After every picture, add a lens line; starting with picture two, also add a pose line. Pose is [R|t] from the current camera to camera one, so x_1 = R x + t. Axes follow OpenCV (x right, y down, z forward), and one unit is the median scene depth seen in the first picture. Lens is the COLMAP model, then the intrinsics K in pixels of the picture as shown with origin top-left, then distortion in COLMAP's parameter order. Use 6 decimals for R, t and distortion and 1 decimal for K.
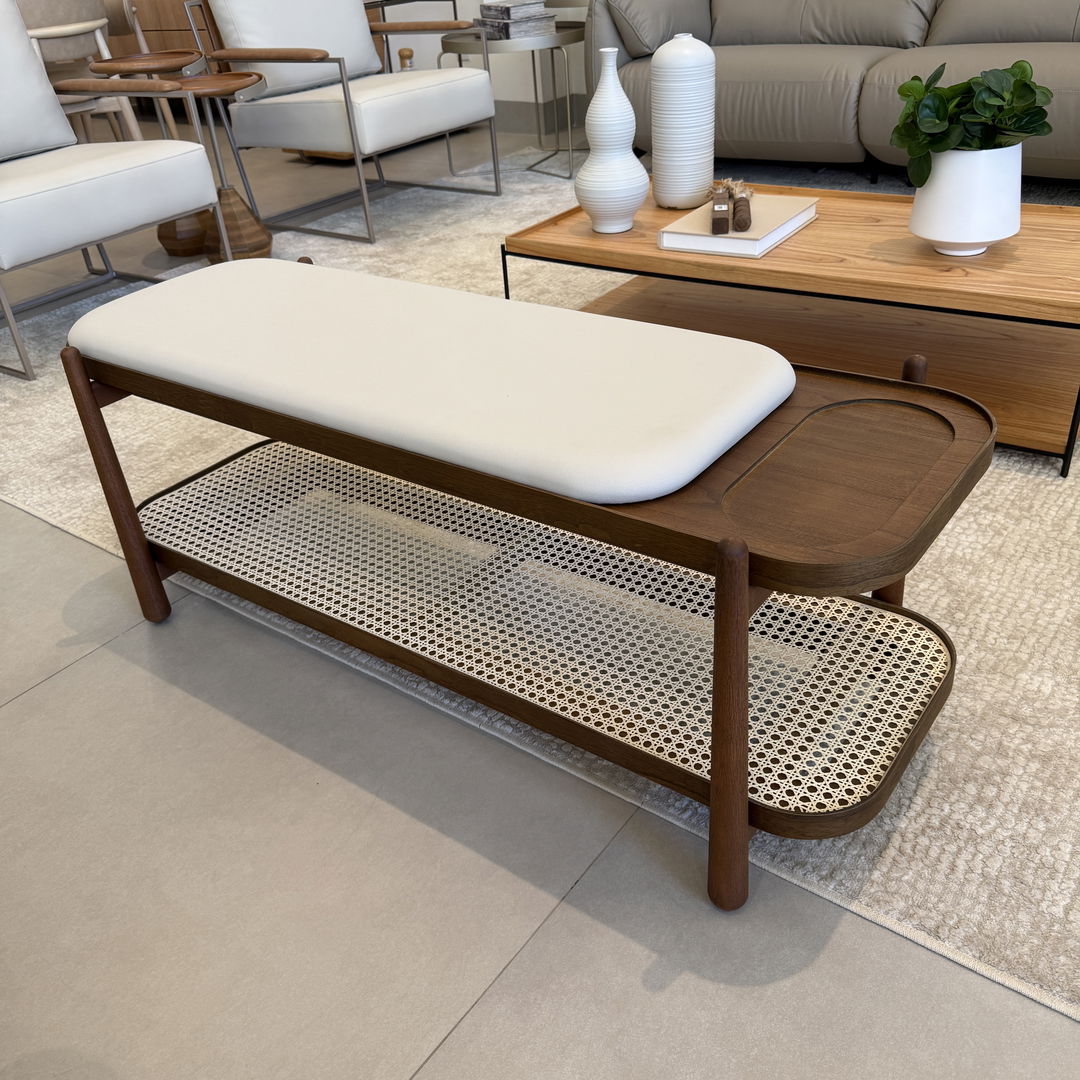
lens RADIAL K [[1013.4, 0, 526.6], [0, 1013.4, 540.3], [0, 0, 1]] dist [0.069419, -0.126533]
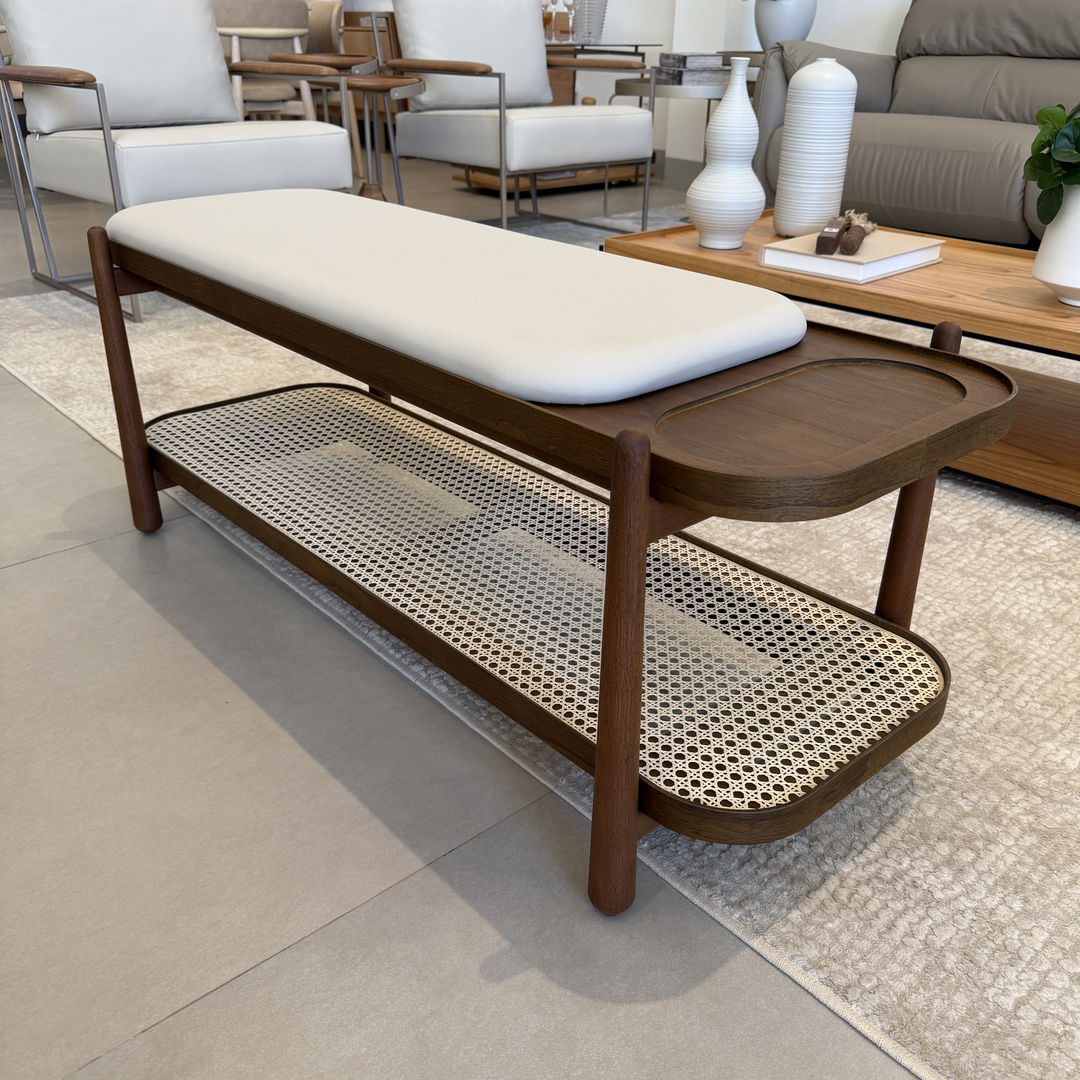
lens RADIAL K [[1013.4, 0, 526.6], [0, 1013.4, 540.3], [0, 0, 1]] dist [0.069419, -0.126533]
pose [[0.974818, 0.174719, -0.138572, 0.169365], [-0.184576, 0.980880, -0.061699, 0.106841], [0.125143, 0.085722, 0.988429, 0.113814]]
